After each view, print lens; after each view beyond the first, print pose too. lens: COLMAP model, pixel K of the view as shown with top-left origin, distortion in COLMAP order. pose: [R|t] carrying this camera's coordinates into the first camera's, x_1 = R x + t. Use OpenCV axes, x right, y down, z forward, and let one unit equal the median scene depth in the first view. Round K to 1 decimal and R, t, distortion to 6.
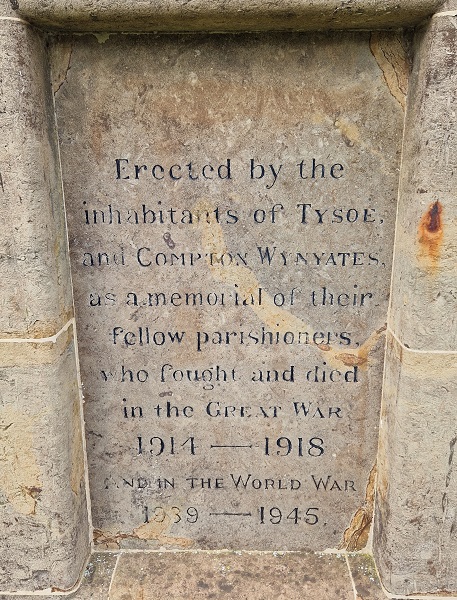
lens RADIAL K [[567.1, 0, 232.8], [0, 567.1, 300.3], [0, 0, 1]] dist [0.045143, 0.000000]
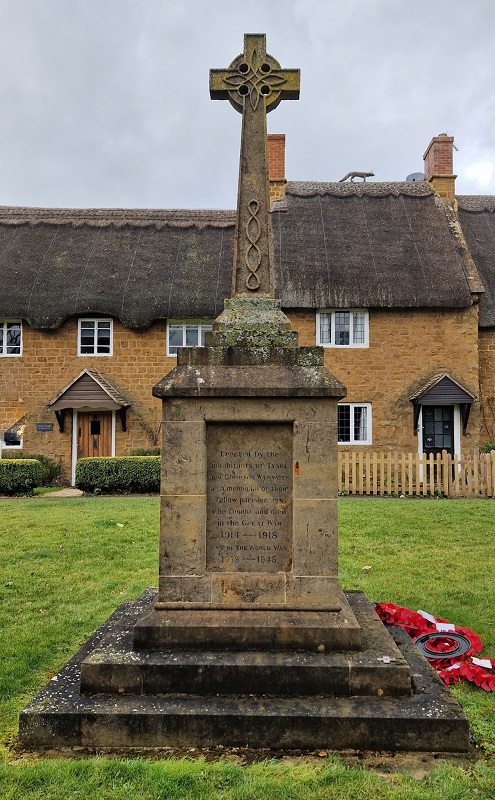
lens RADIAL K [[539.9, 0, 251.2], [0, 539.9, 401.5], [0, 0, 1]] dist [0.000444, 0.000019]
pose [[0.999857, 0.010051, -0.013629, 0.046593], [-0.014157, 0.937769, -0.346971, 0.662706], [0.009293, 0.347114, 0.937777, -2.404447]]
